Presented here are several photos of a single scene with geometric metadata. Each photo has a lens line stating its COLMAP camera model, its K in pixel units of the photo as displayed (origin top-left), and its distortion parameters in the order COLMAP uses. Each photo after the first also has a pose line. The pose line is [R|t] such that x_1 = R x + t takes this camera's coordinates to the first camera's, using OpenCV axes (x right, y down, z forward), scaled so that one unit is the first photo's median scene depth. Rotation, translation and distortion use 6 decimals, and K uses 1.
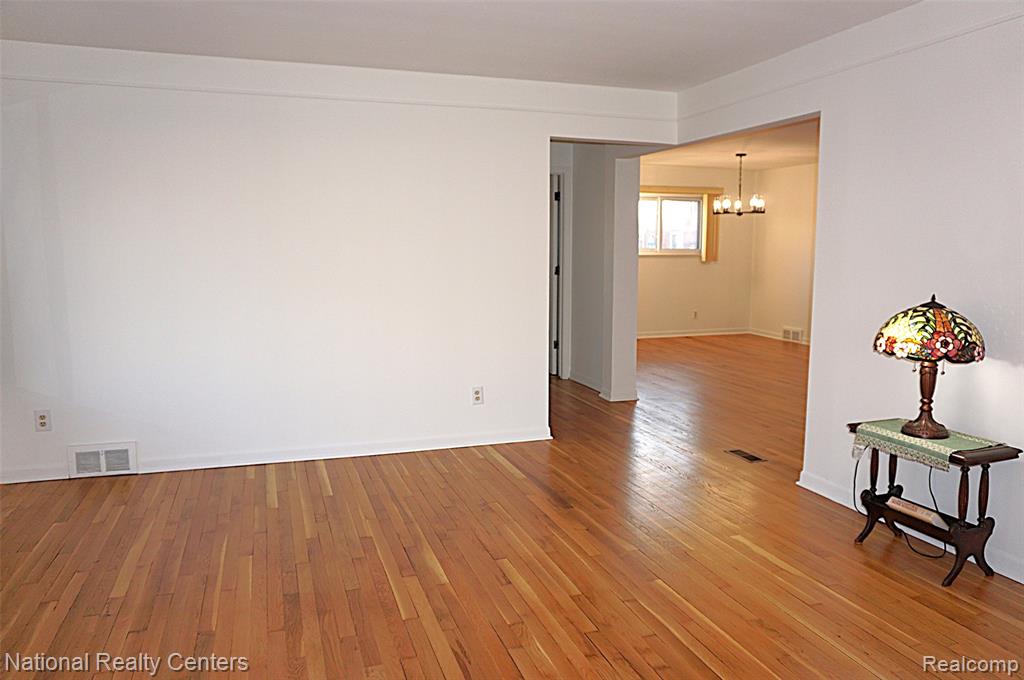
lens RADIAL K [[725.6, 0, 512.0], [0, 725.6, 340.0], [0, 0, 1]] dist [-0.072038, 0.054969]
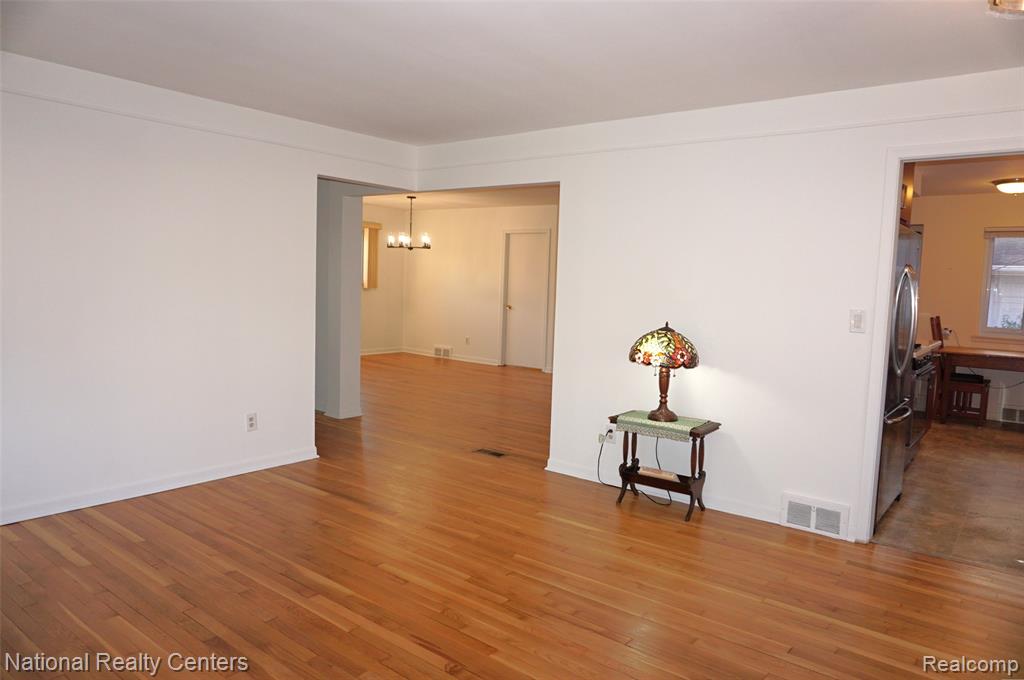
lens RADIAL K [[683.0, 0, 512.0], [0, 683.0, 340.0], [0, 0, 1]] dist [-0.062439, 0.045229]
pose [[0.837836, -0.020803, 0.545526, -0.385938], [0.035614, 0.999228, -0.016593, -0.013681], [-0.544759, 0.033331, 0.837930, 0.013147]]
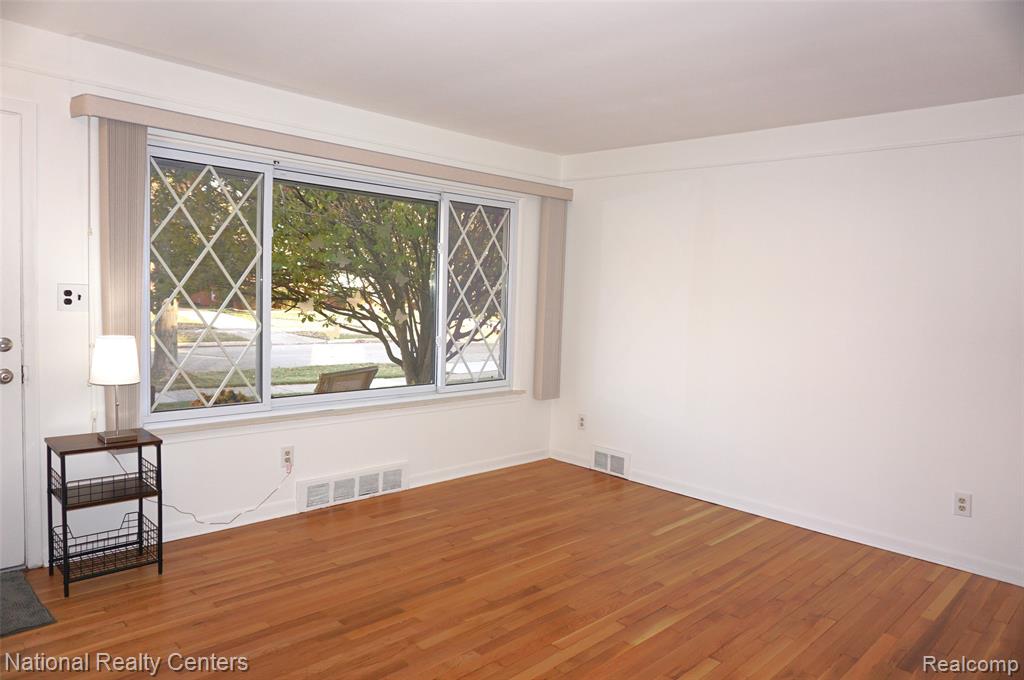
lens RADIAL K [[683.0, 0, 512.0], [0, 683.0, 340.0], [0, 0, 1]] dist [-0.062439, 0.045229]
pose [[0.436654, 0.083521, -0.895744, 0.558168], [-0.148606, 0.988699, 0.019746, -0.060665], [0.887271, 0.124491, 0.444132, 0.347985]]
